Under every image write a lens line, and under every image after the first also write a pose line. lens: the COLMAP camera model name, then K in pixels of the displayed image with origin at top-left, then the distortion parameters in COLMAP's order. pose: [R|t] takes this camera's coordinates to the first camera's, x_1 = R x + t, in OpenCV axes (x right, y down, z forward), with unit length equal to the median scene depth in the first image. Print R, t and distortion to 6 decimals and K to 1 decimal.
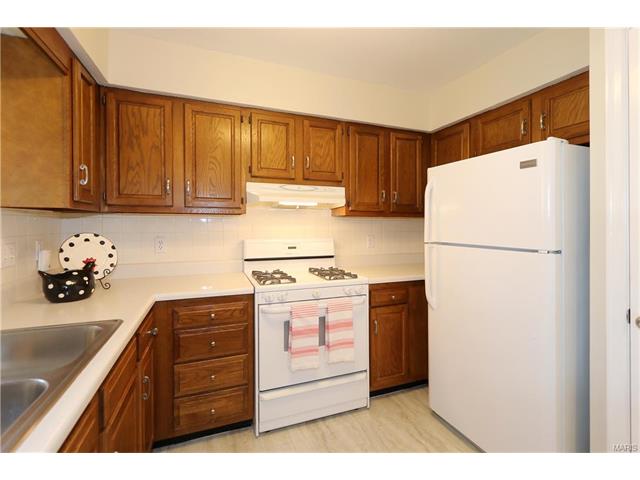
lens RADIAL K [[292.7, 0, 328.7], [0, 292.7, 227.9], [0, 0, 1]] dist [0.007860, -0.002640]
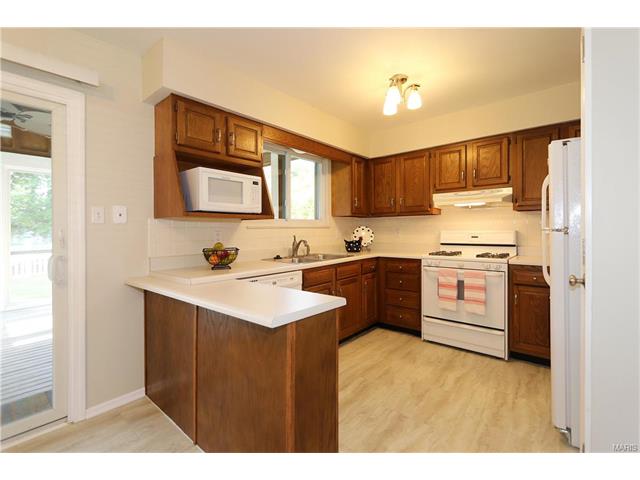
lens RADIAL K [[292.7, 0, 316.3], [0, 292.7, 231.6], [0, 0, 1]] dist [0.007860, -0.002640]
pose [[0.464657, -0.001591, -0.885489, 0.961061], [-0.003584, 0.999987, -0.003677, 0.065198], [0.885484, 0.004882, 0.464645, -0.354209]]
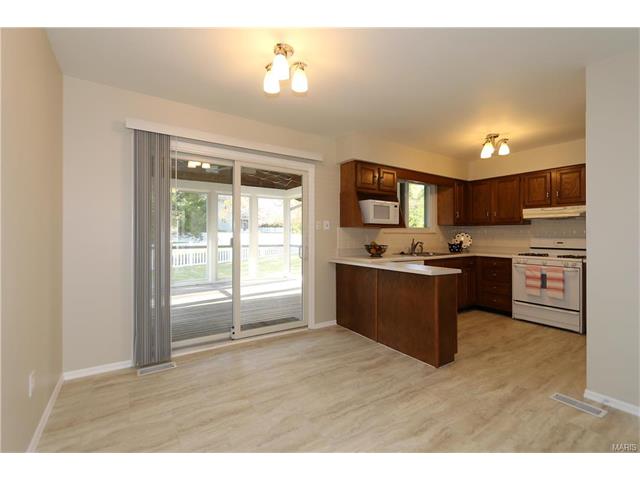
lens RADIAL K [[292.7, 0, 322.1], [0, 292.7, 225.8], [0, 0, 1]] dist [0.007860, -0.002640]
pose [[0.219572, -0.029898, -0.975138, 1.645437], [-0.022012, 0.999124, -0.035590, 0.077954], [0.975348, 0.029279, 0.218722, -0.968830]]
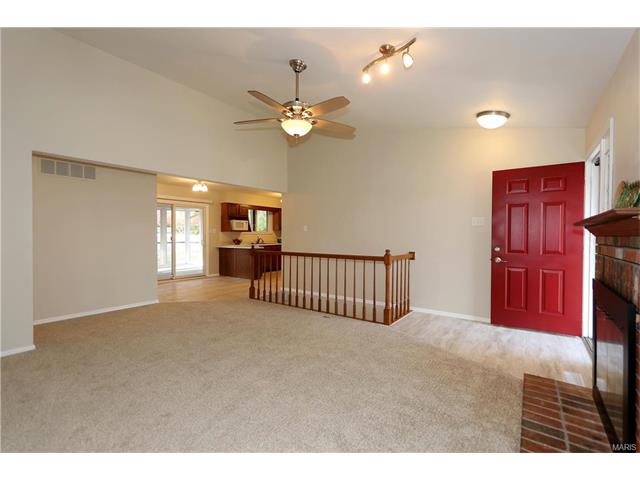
lens RADIAL K [[292.7, 0, 323.1], [0, 292.7, 234.3], [0, 0, 1]] dist [0.007860, -0.002640]
pose [[0.546458, 0.003985, -0.837477, 4.437518], [-0.017798, 0.999818, -0.006856, 0.056242], [0.837297, 0.018652, 0.546430, -1.575347]]
